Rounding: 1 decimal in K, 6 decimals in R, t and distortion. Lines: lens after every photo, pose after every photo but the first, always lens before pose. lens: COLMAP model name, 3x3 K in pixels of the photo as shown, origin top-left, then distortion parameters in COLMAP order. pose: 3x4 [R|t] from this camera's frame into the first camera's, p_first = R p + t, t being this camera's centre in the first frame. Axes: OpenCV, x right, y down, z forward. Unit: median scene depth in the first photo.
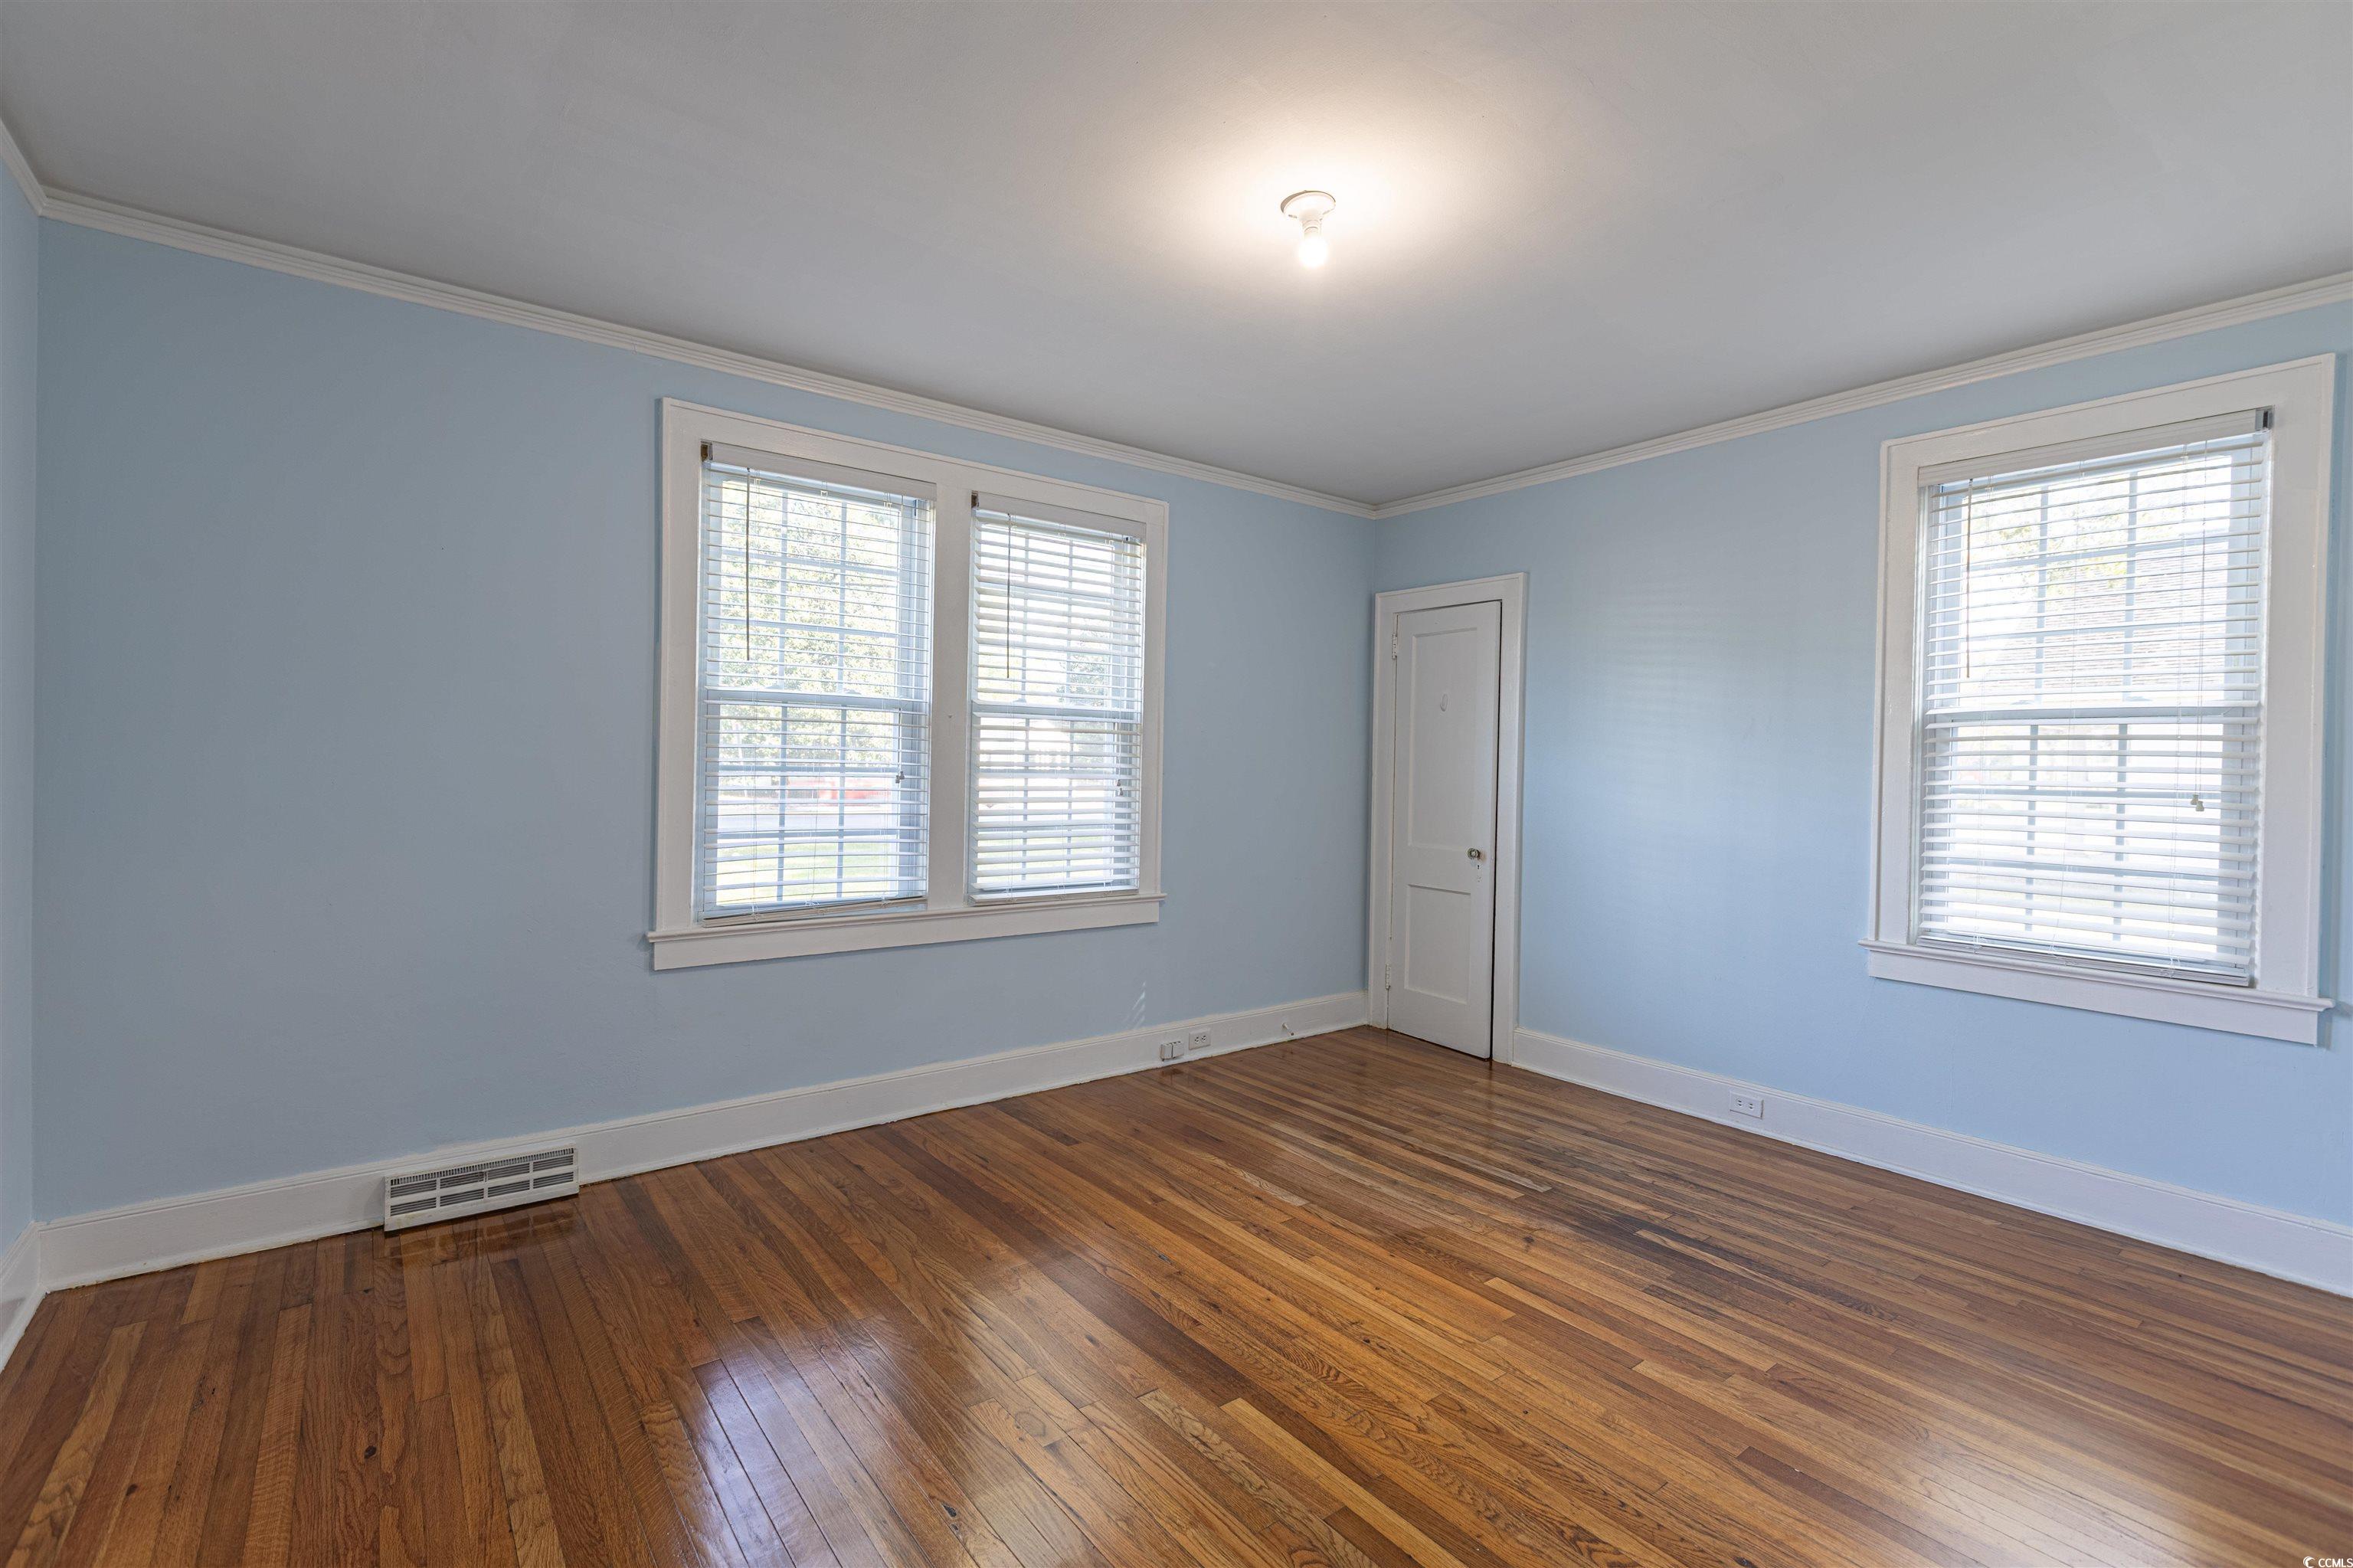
lens RADIAL K [[1029.9, 0, 1168.5], [0, 1029.9, 766.2], [0, 0, 1]] dist [-0.000549, -0.000680]
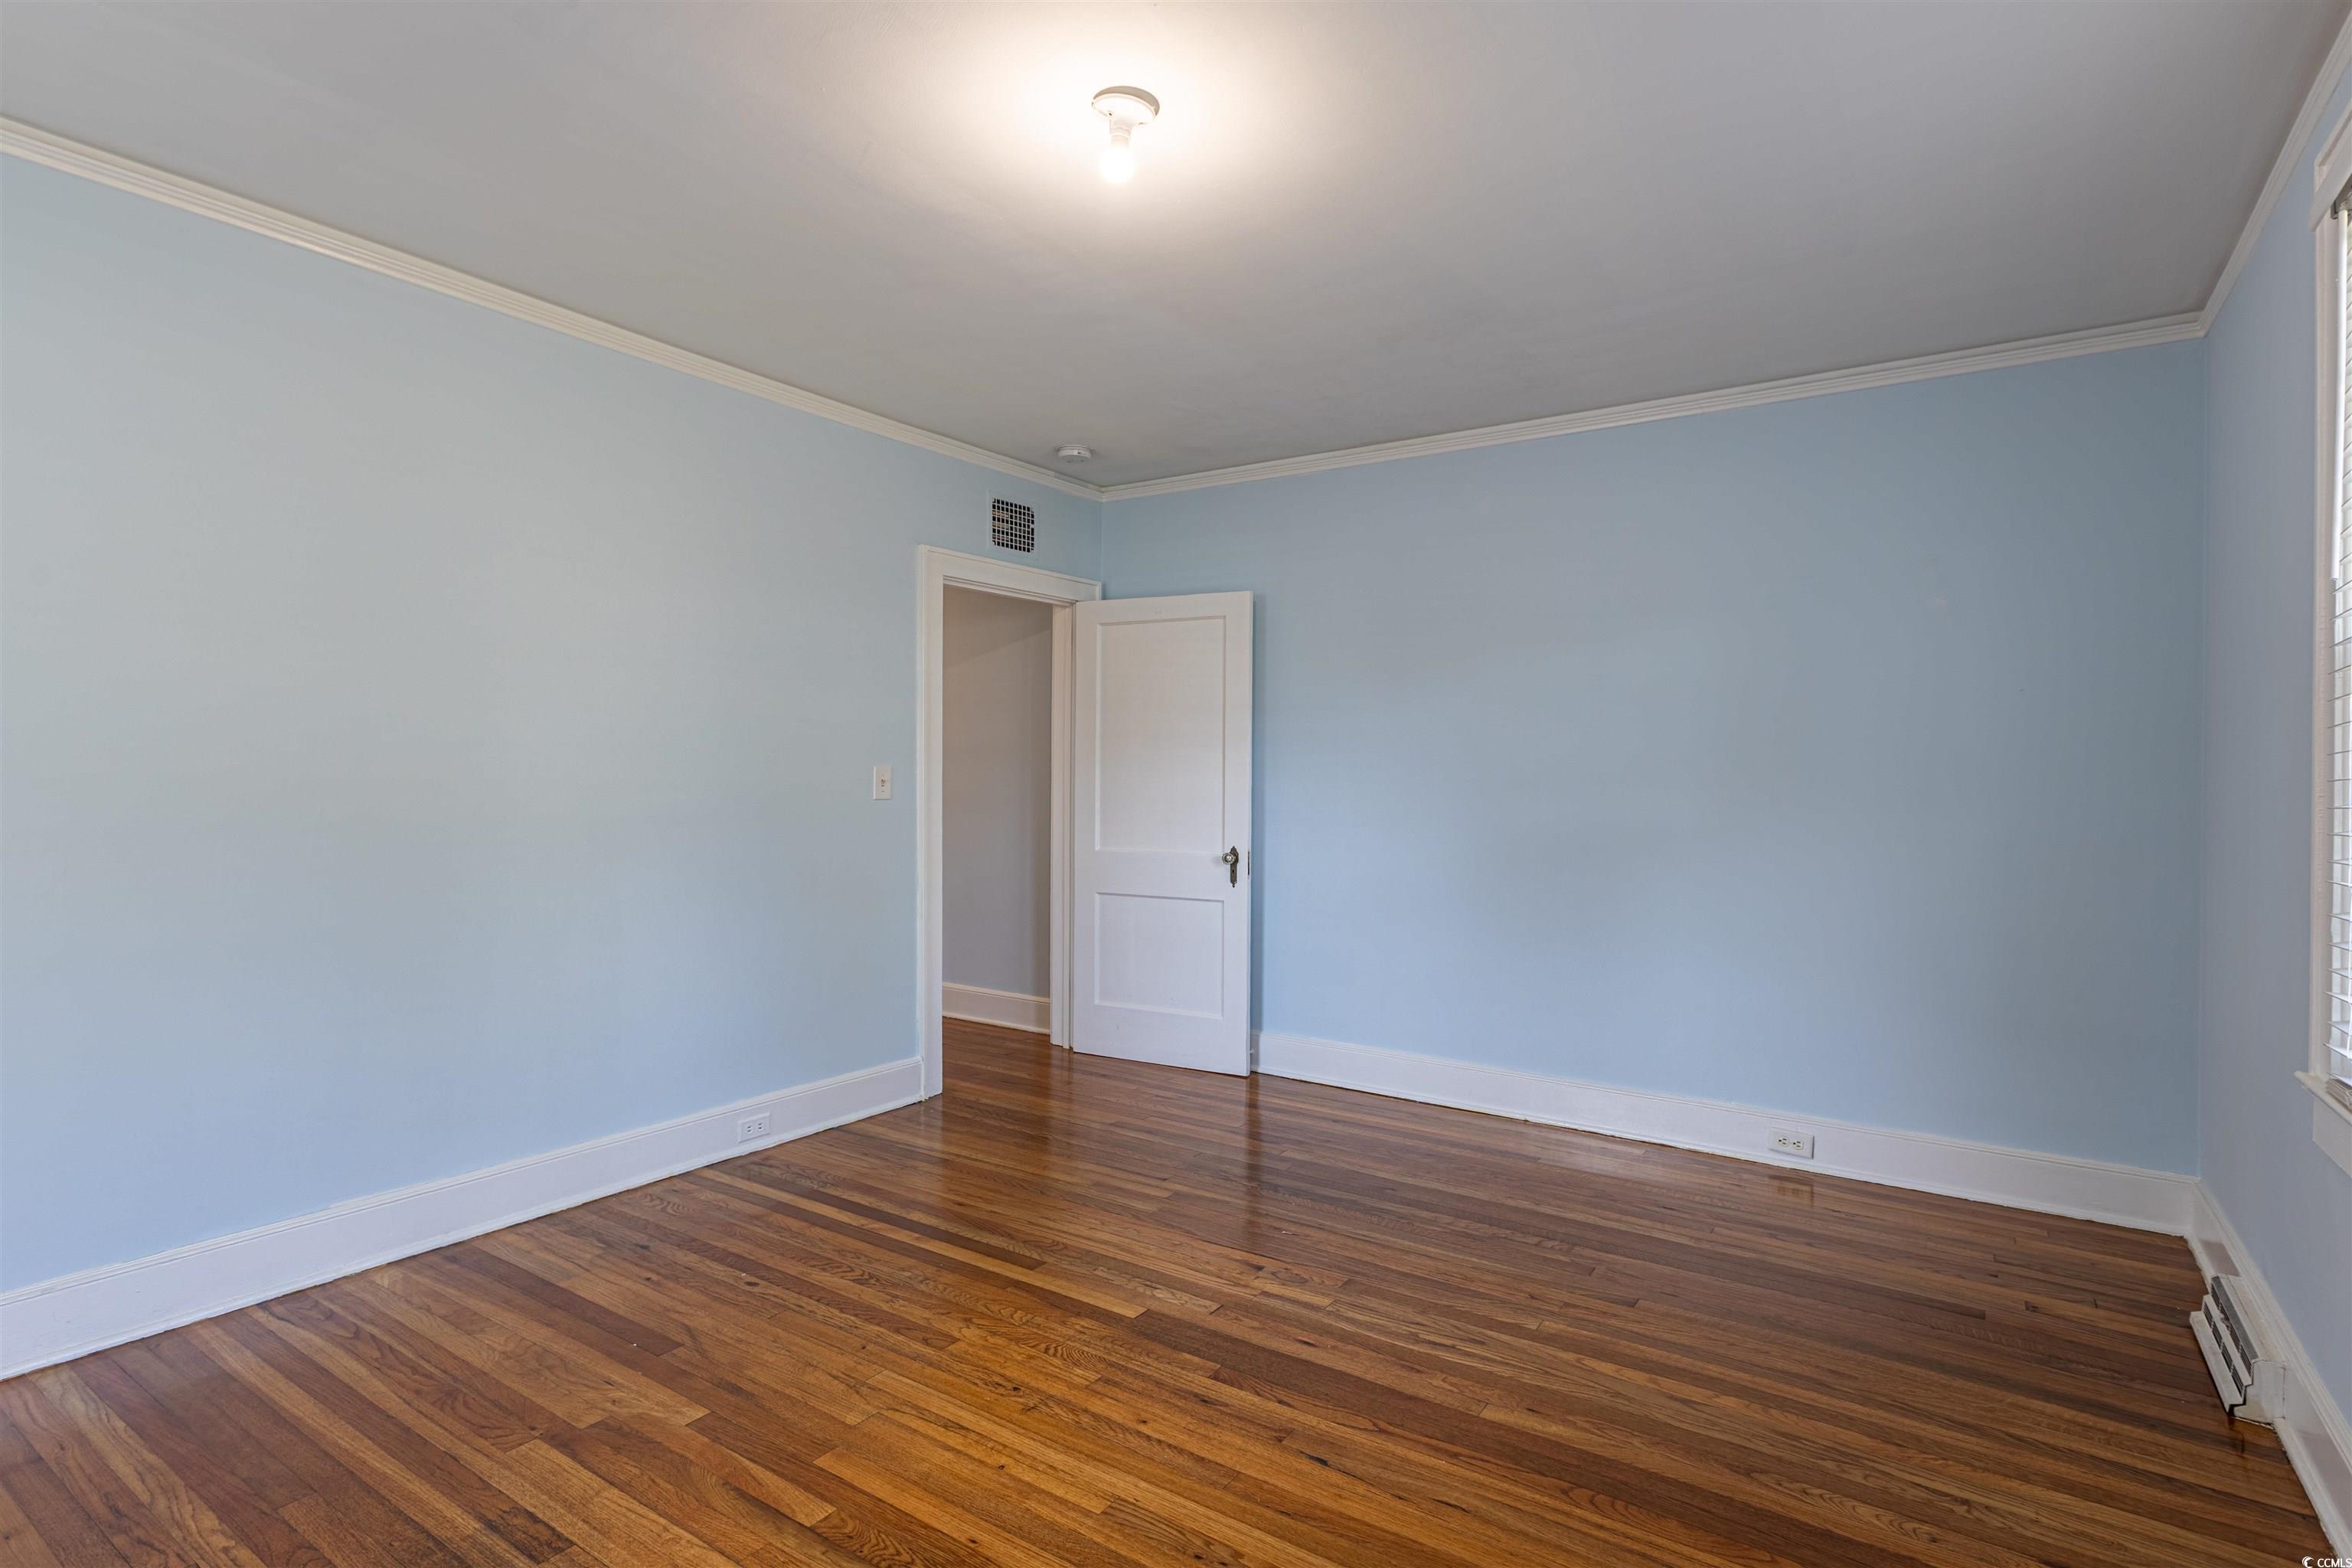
lens RADIAL K [[1092.1, 0, 1176.0], [0, 1092.1, 784.0], [0, 0, 1]] dist [-0.000641, -0.000513]
pose [[-0.944050, -0.025938, -0.328780, 0.370641], [-0.028355, 0.999595, 0.002560, 0.045782], [0.328581, 0.011740, -0.944403, 1.853318]]
